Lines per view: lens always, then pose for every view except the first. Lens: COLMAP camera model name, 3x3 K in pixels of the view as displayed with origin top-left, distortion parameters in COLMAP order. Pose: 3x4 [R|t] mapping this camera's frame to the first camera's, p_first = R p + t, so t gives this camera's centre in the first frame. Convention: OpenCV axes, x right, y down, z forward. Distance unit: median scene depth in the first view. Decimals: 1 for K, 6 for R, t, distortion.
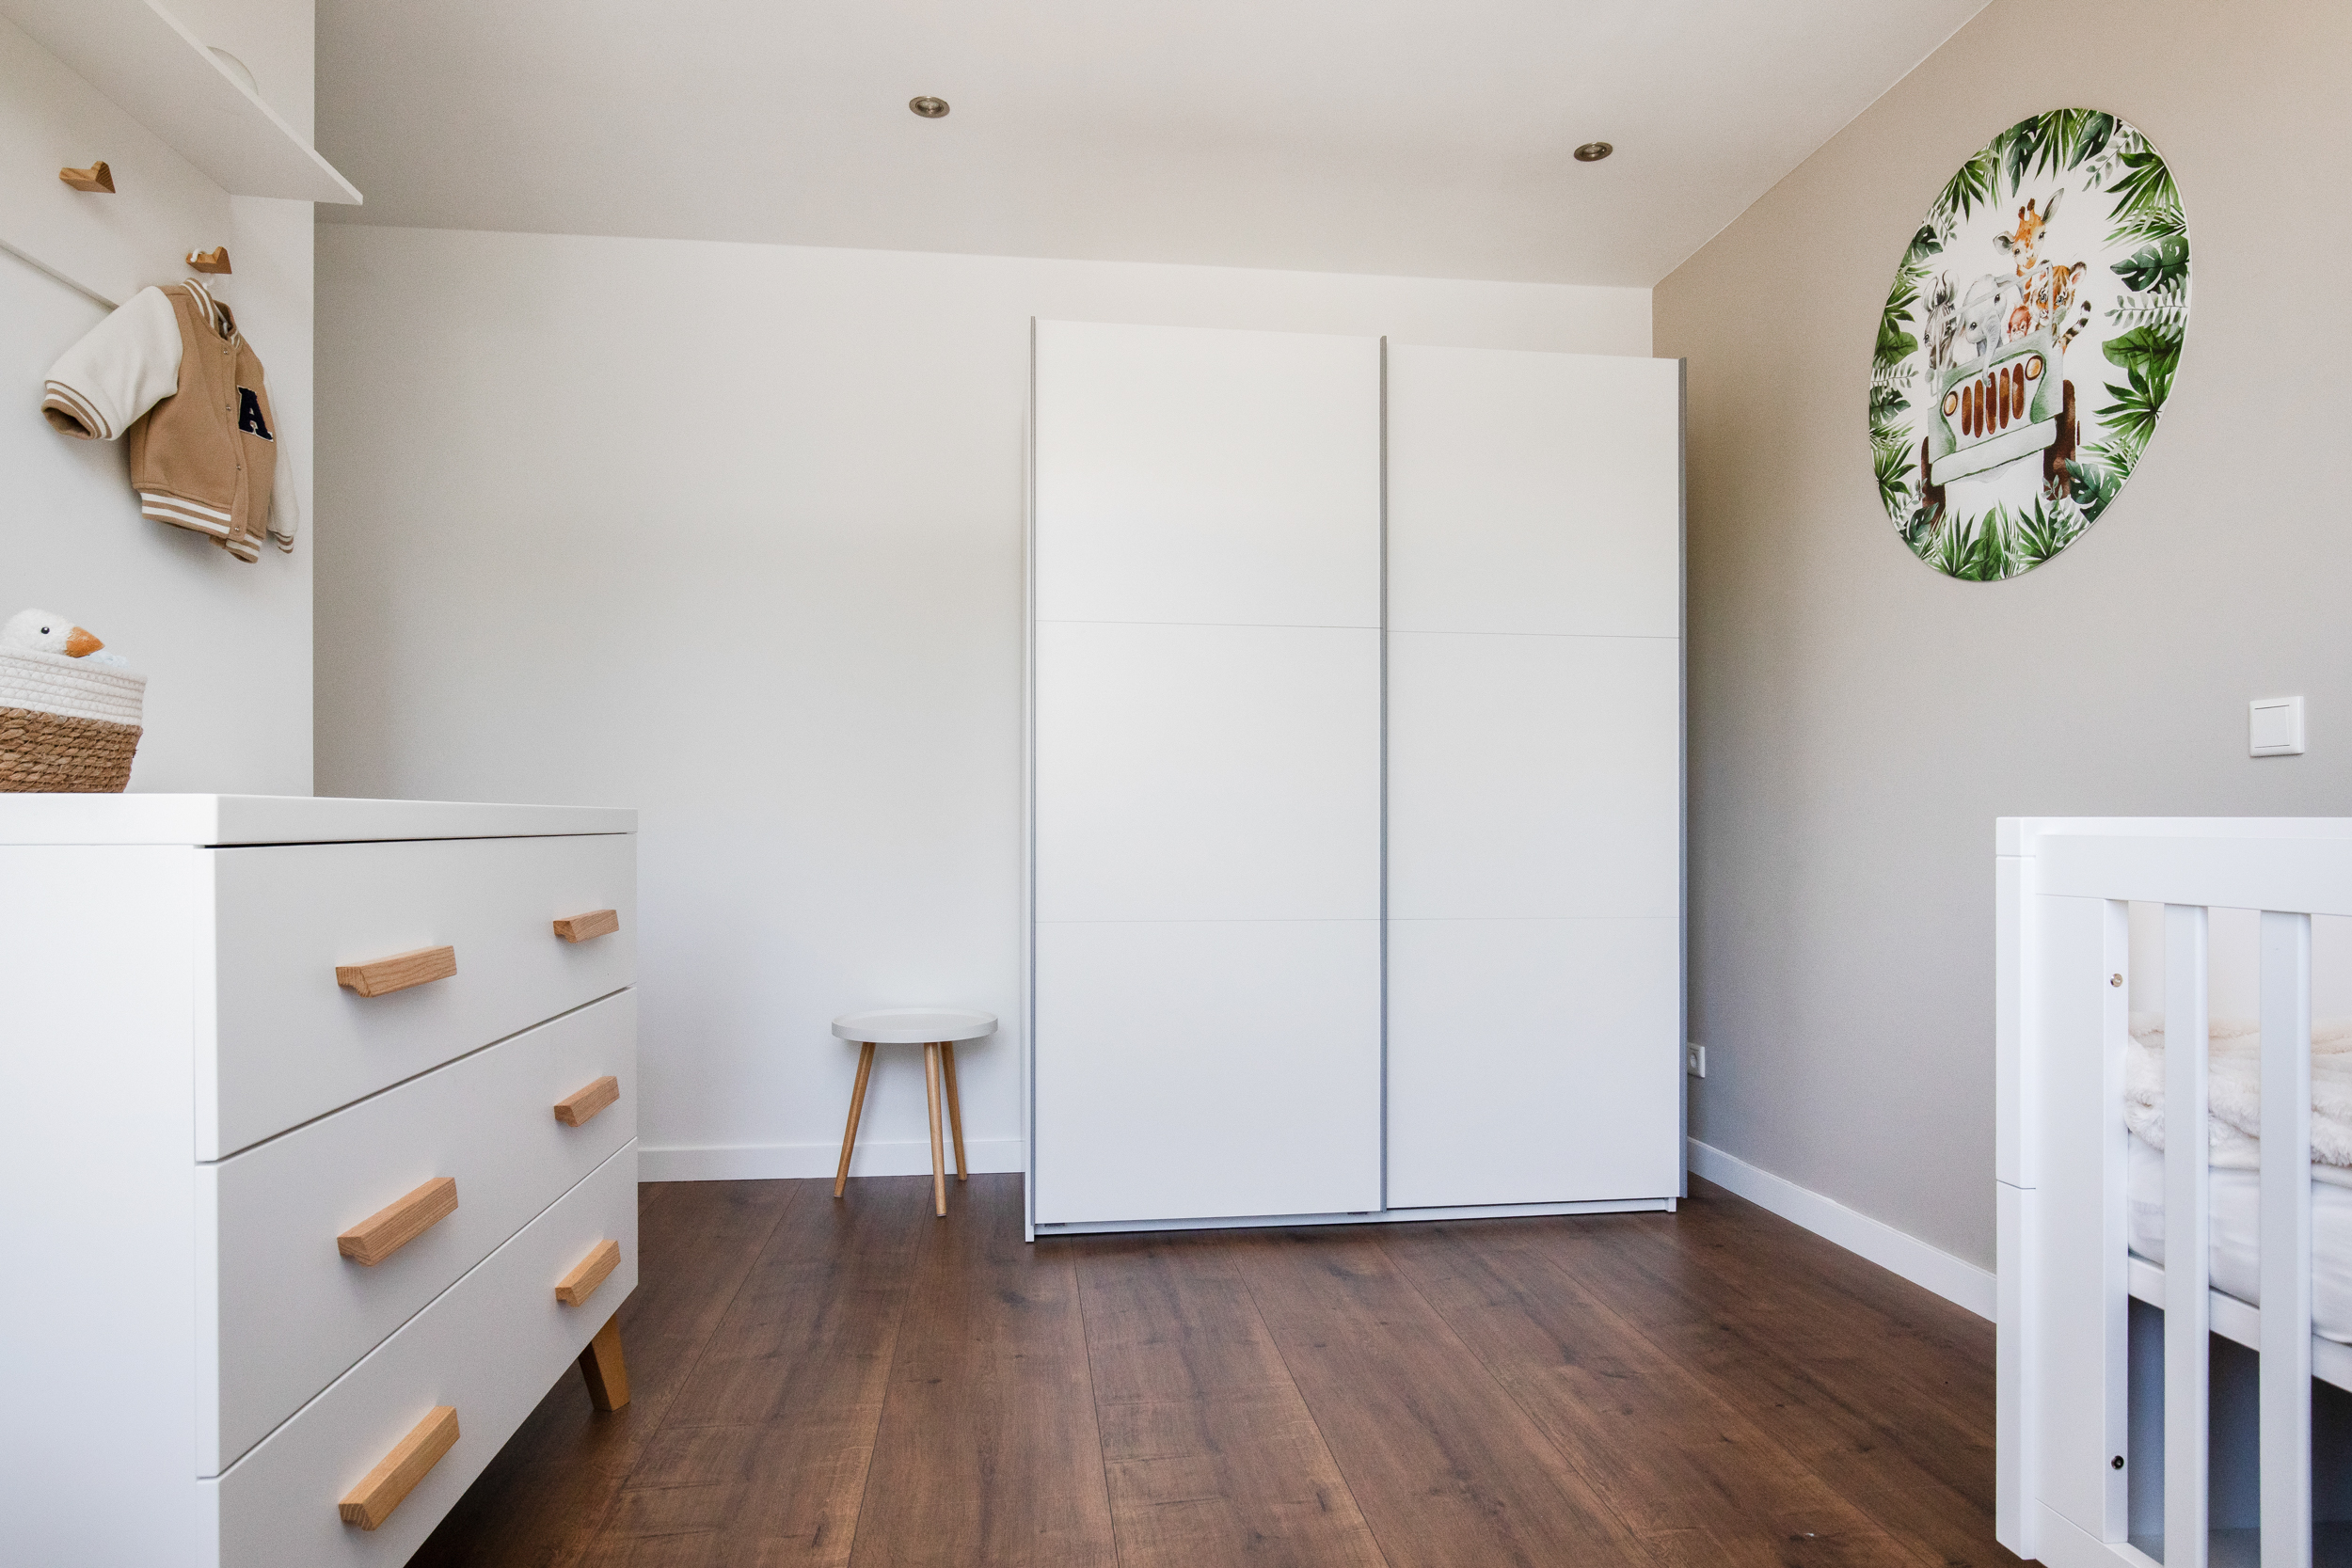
lens RADIAL K [[1356.5, 0, 1170.9], [0, 1356.5, 822.7], [0, 0, 1]] dist [-0.001043, 0.000357]
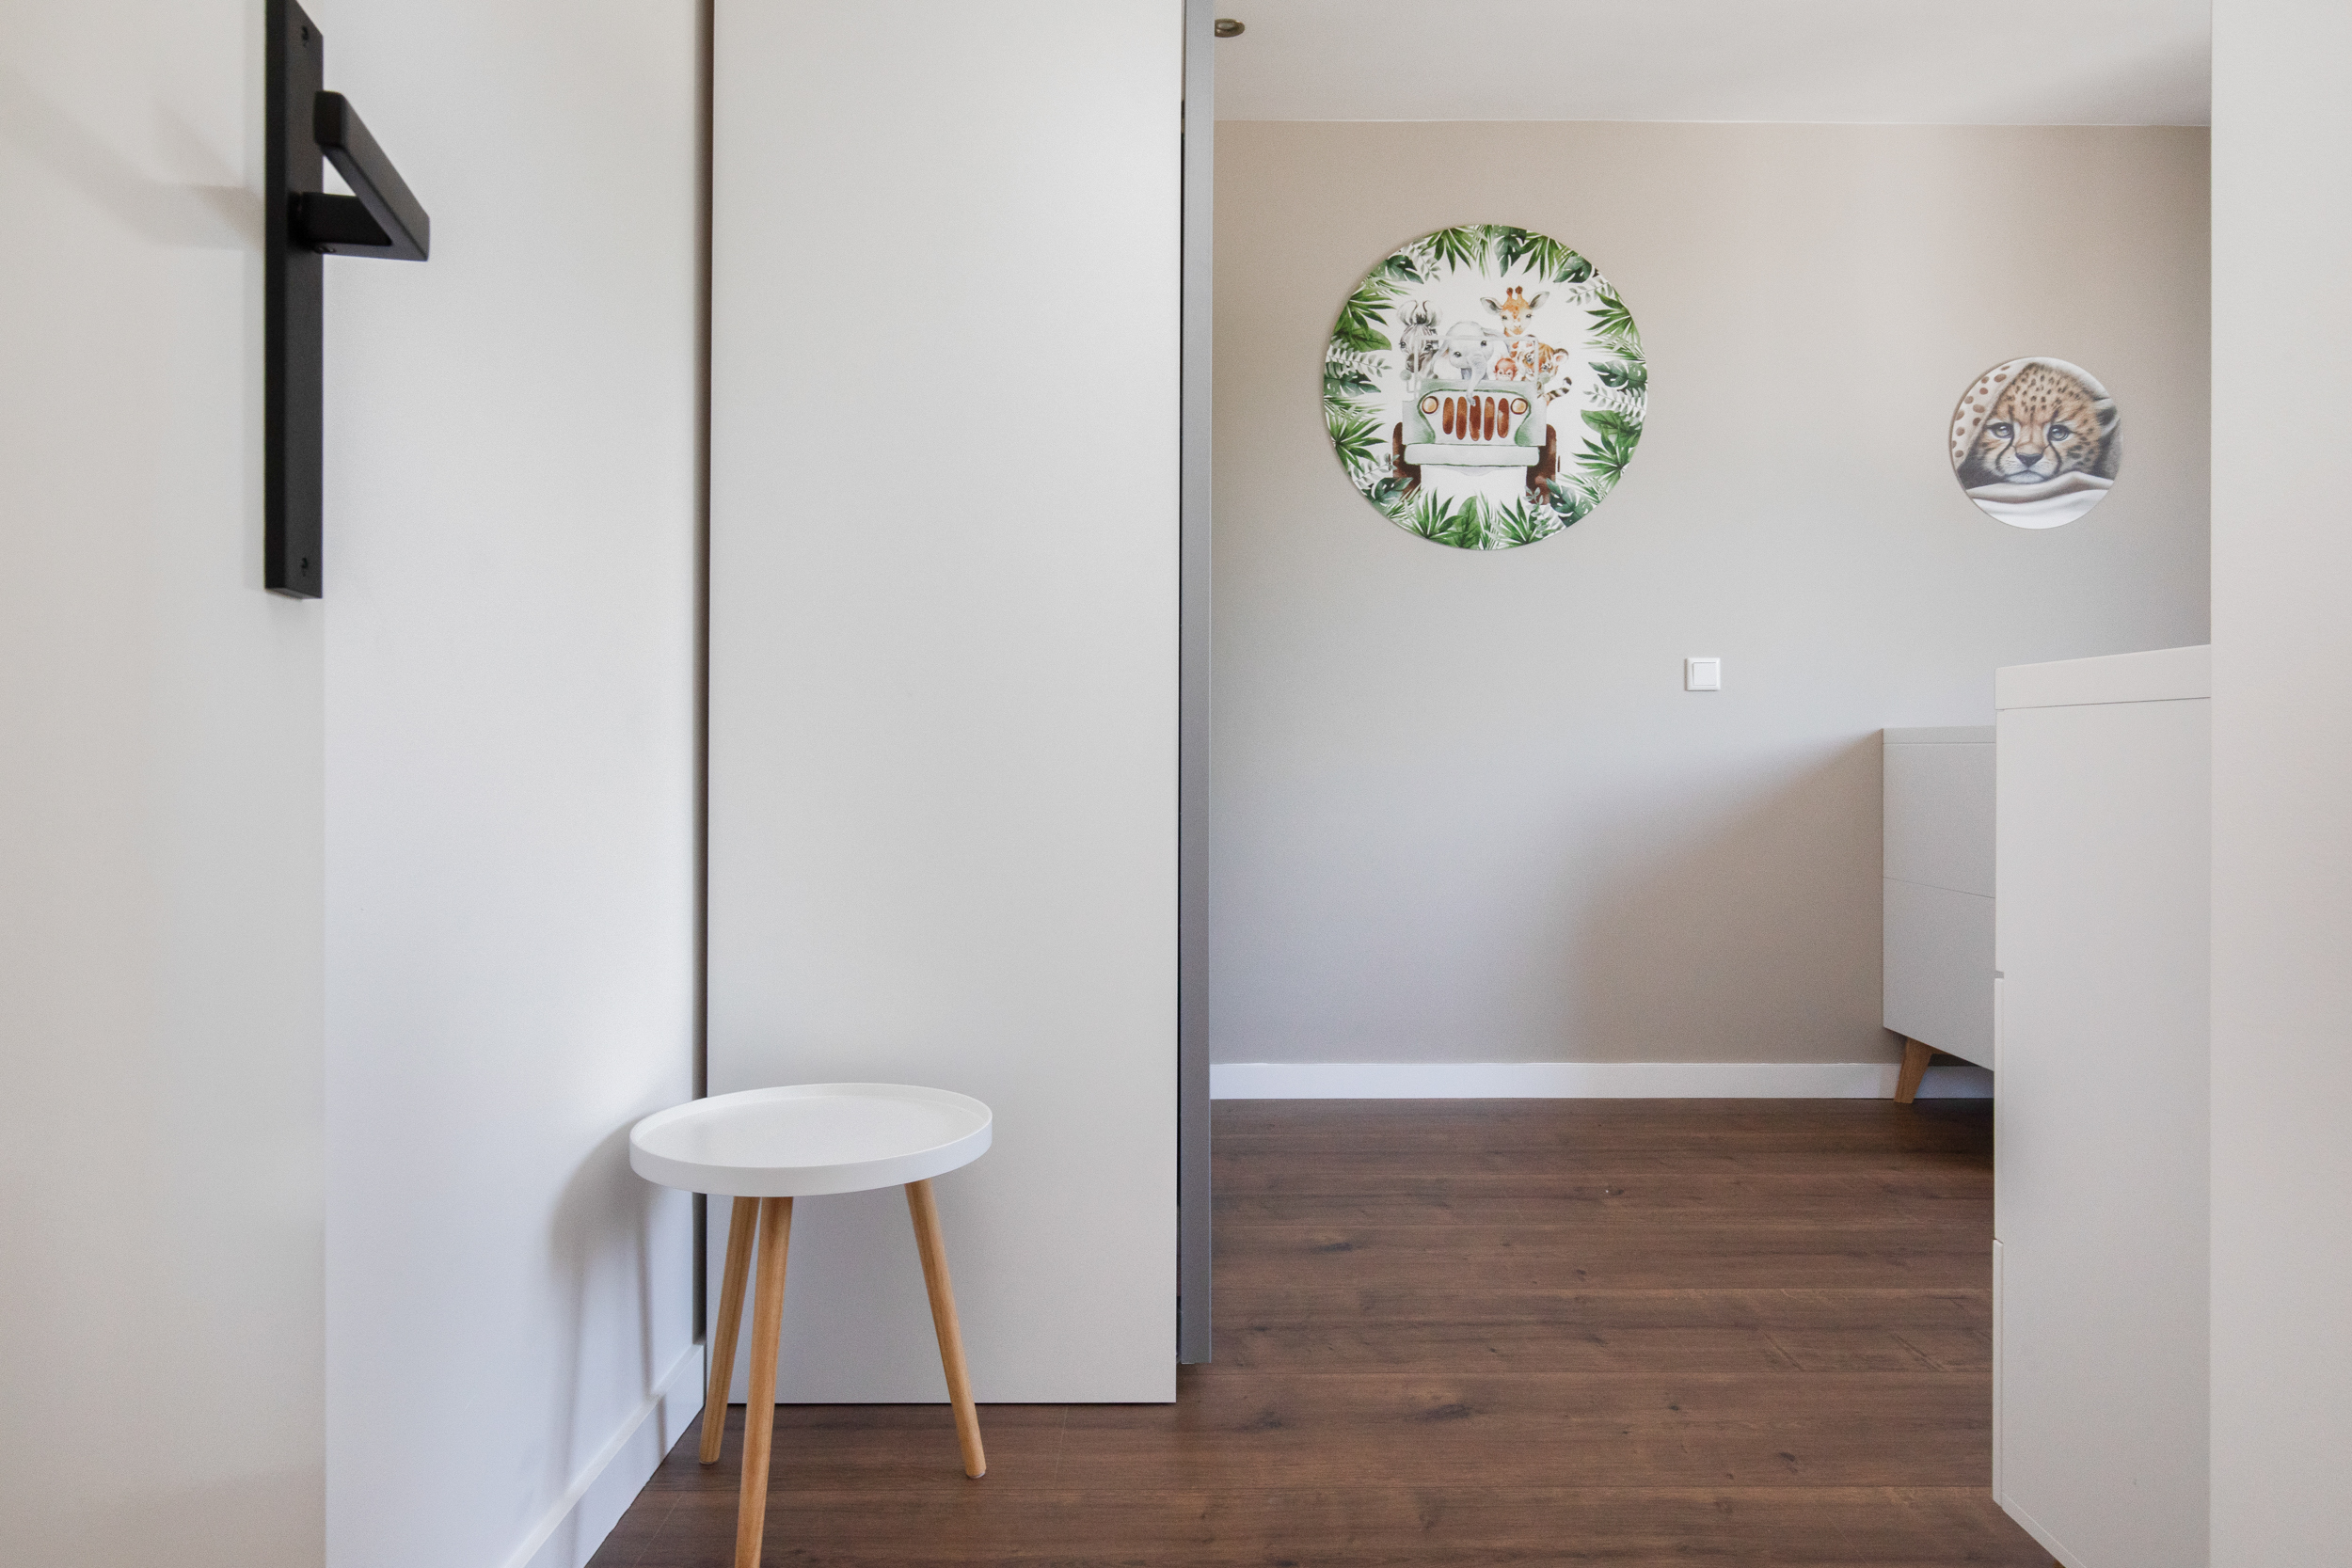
lens RADIAL K [[1527.1, 0, 1180.4], [0, 1527.1, 751.5], [0, 0, 1]] dist [0.004071, 0.000834]
pose [[0.120437, 0.002521, 0.992718, -0.971568], [-0.001761, 0.999996, -0.002326, 0.027698], [-0.992719, -0.001468, 0.120441, 1.144351]]
